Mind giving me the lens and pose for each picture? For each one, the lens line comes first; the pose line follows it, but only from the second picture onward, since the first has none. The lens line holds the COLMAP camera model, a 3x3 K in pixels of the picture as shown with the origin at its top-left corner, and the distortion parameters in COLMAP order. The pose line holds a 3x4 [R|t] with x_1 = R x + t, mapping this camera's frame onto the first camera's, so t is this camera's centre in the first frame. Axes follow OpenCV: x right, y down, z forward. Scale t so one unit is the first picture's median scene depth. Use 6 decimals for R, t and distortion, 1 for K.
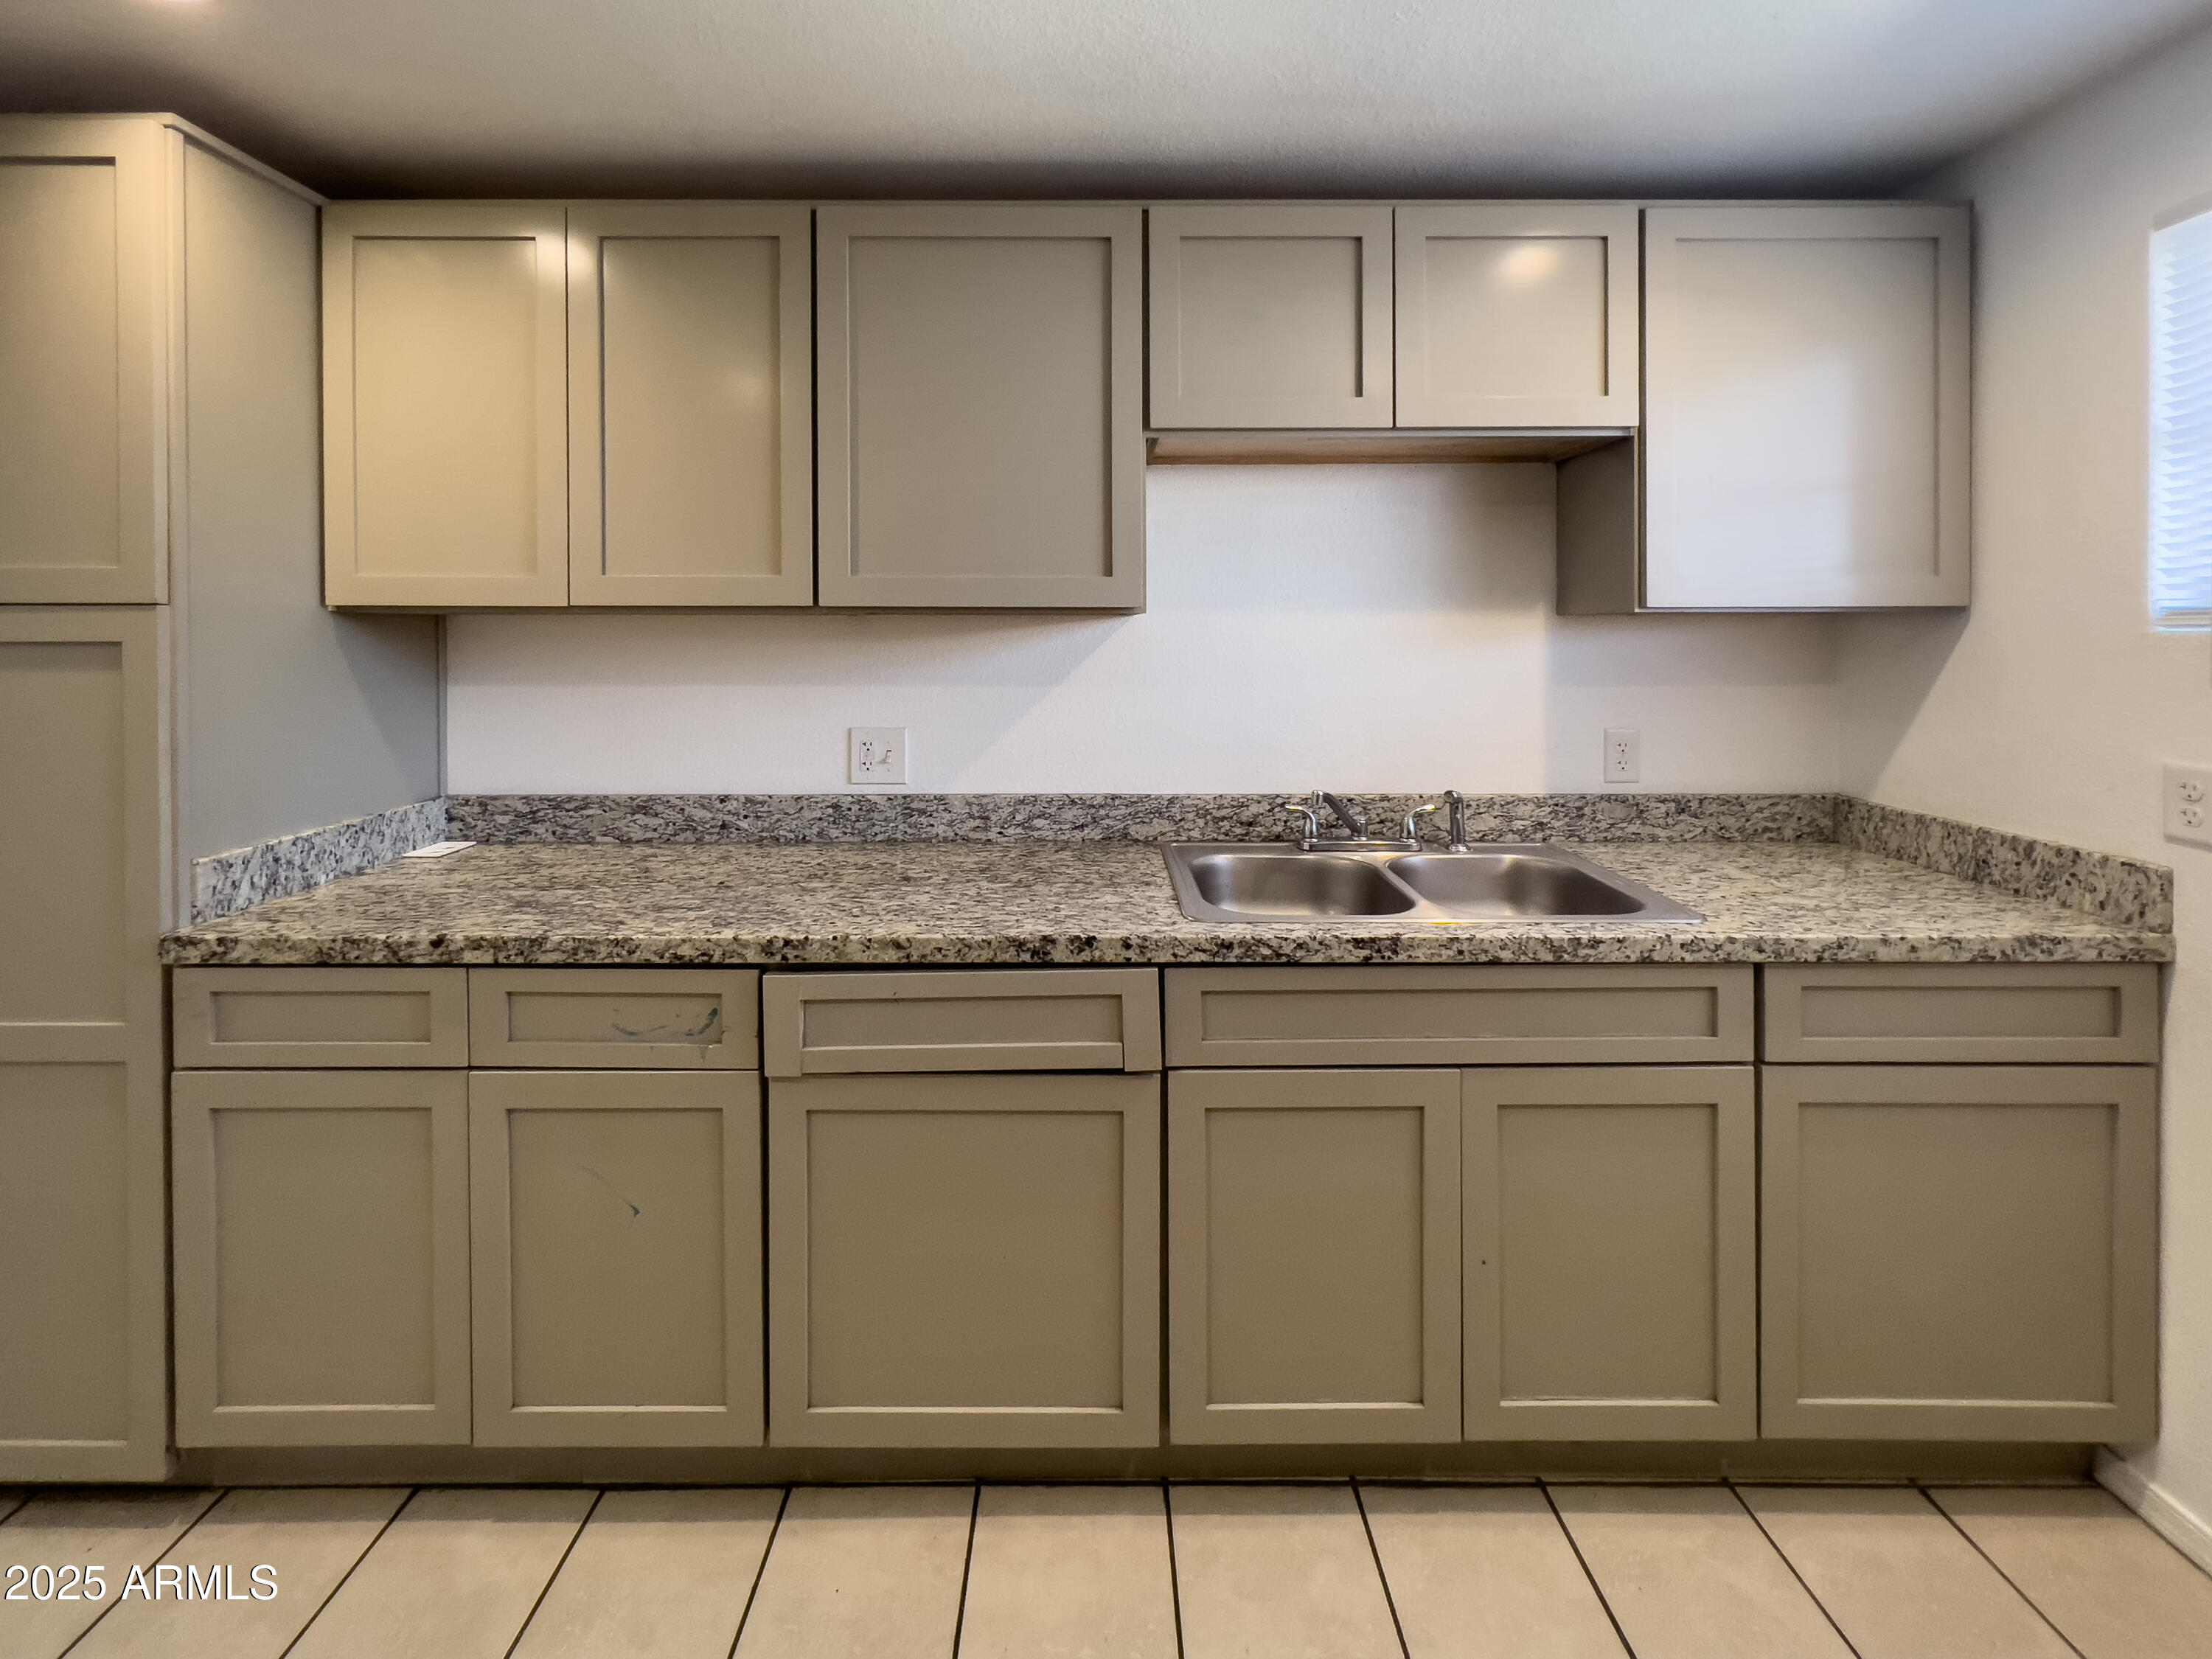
lens RADIAL K [[968.8, 0, 1056.2], [0, 968.8, 633.9], [0, 0, 1]] dist [-0.017246, 0.011390]
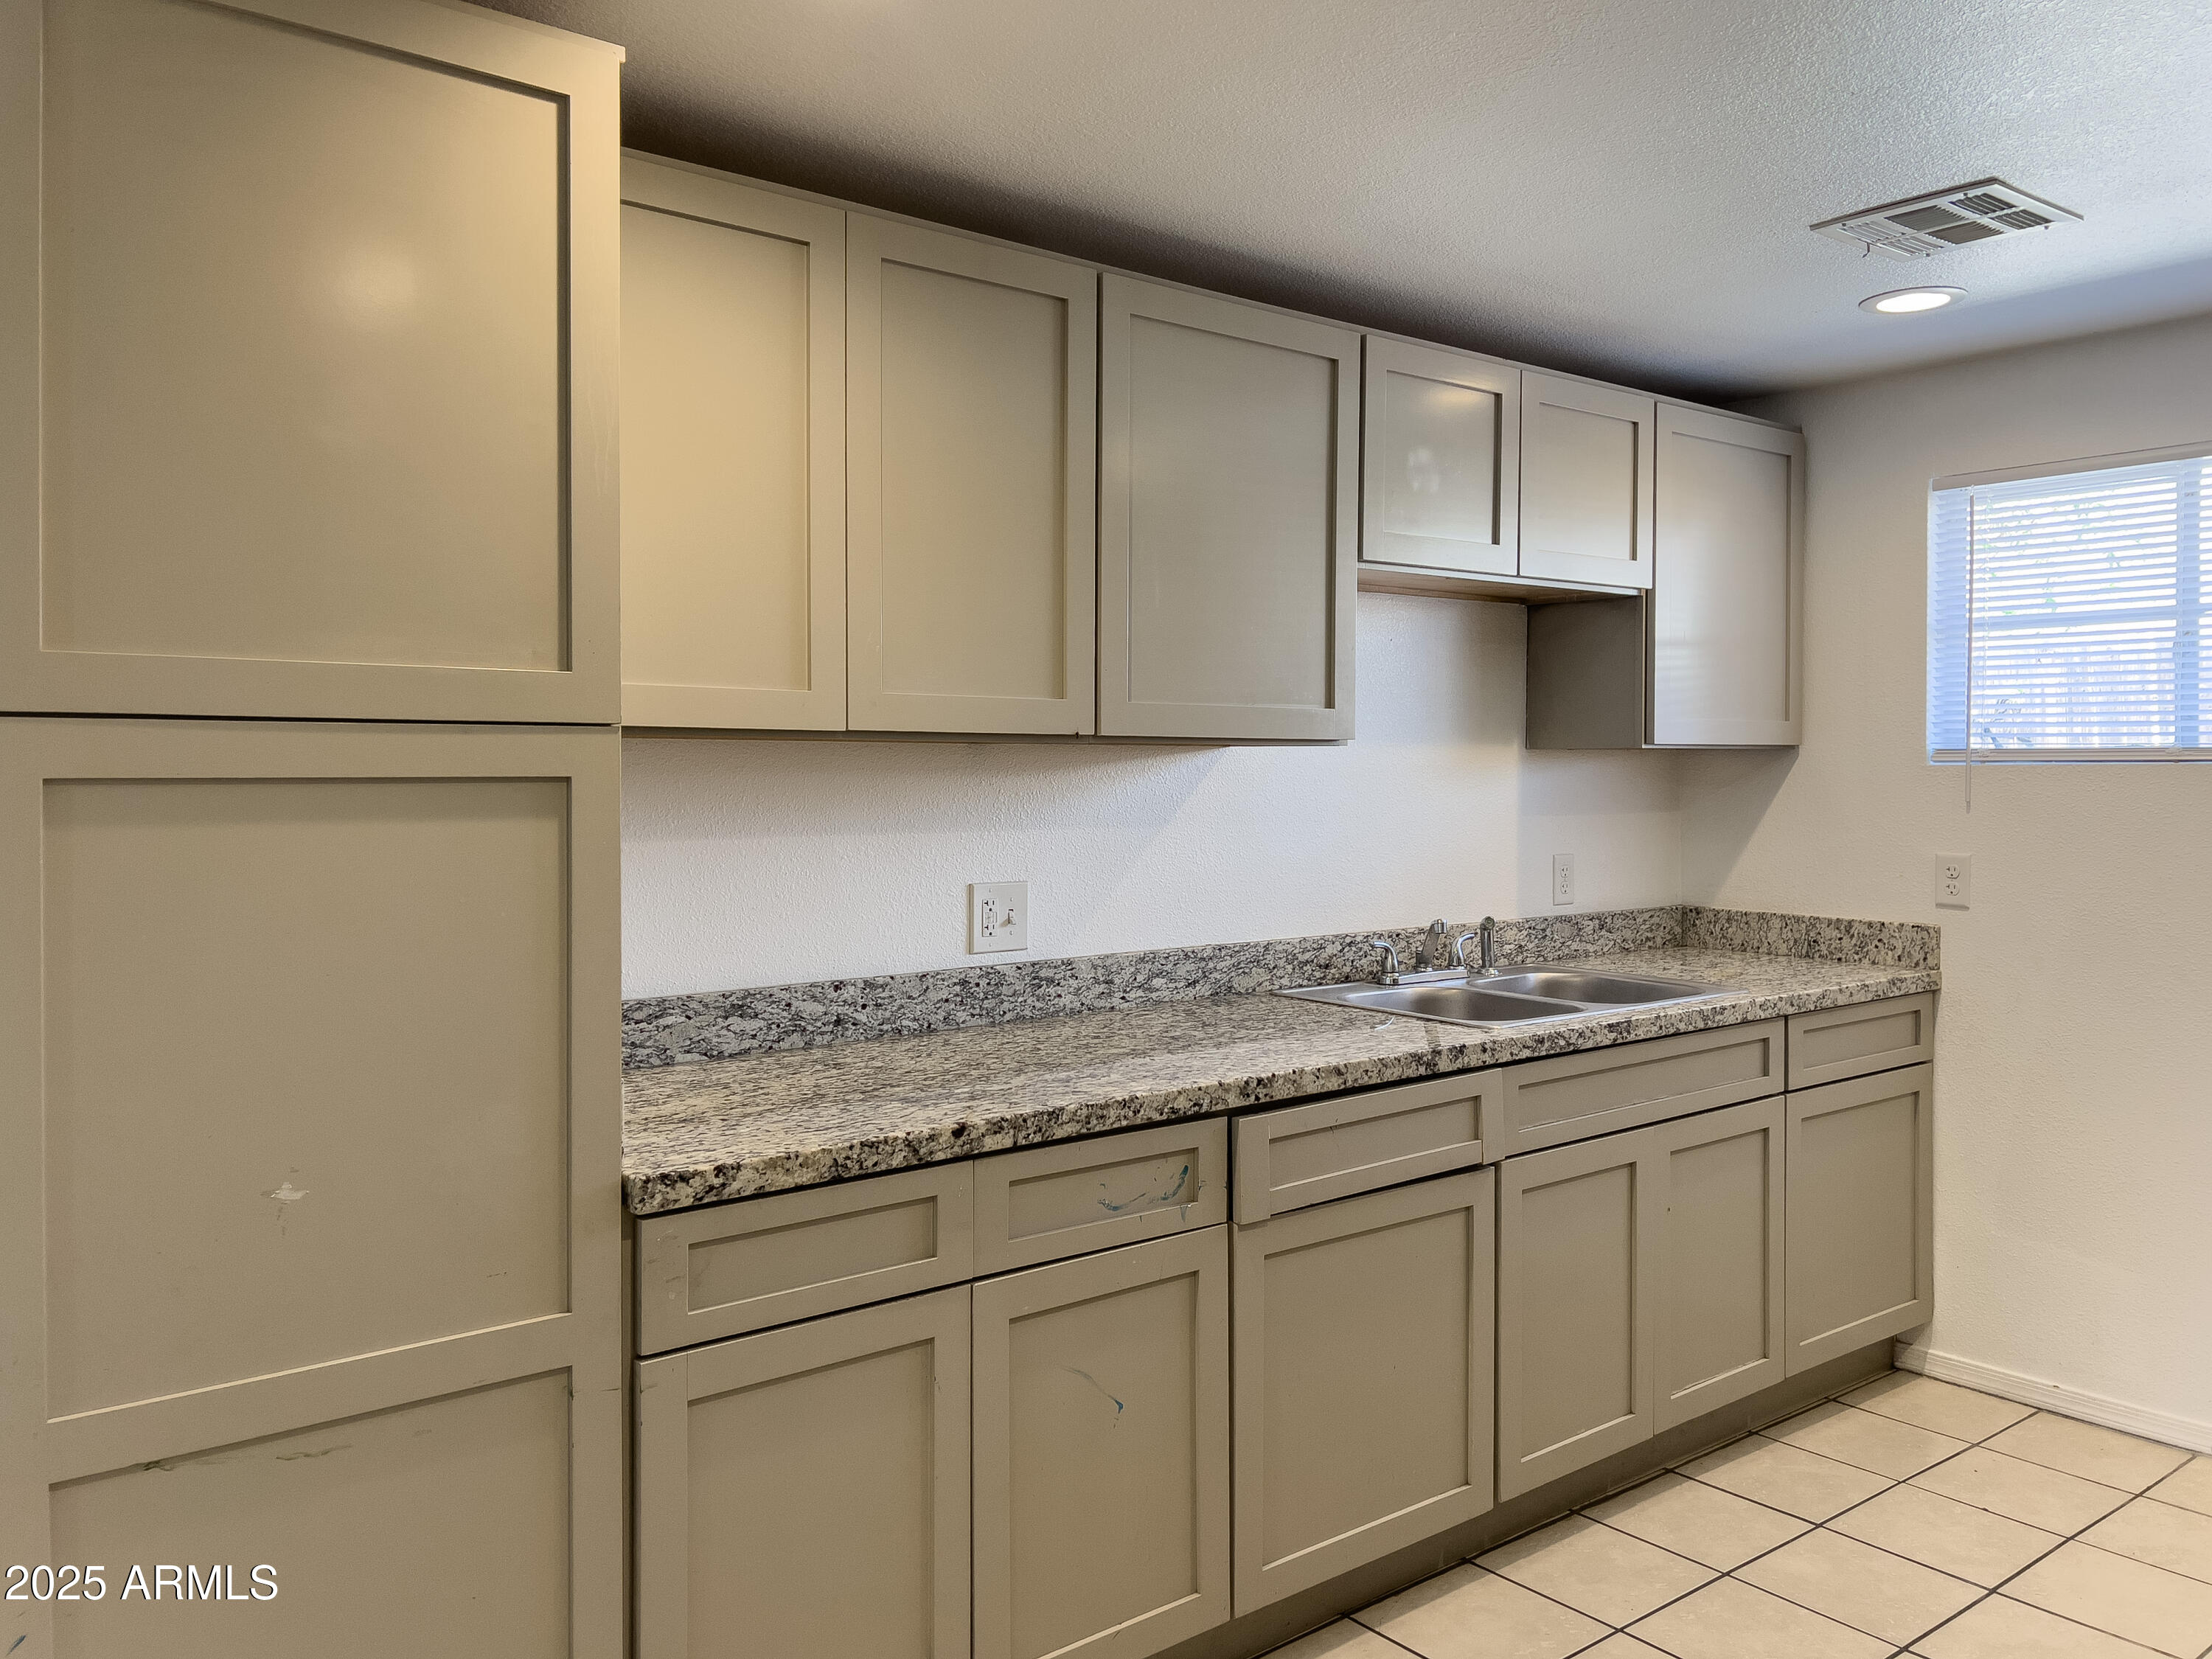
lens RADIAL K [[1688.3, 0, 1105.1], [0, 1688.3, 788.9], [0, 0, 1]] dist [0.085102, -0.081930]
pose [[0.777724, -0.007648, 0.628560, -1.135549], [0.001478, 0.999945, 0.010338, 0.004191], [-0.628605, -0.007111, 0.777692, -0.178514]]
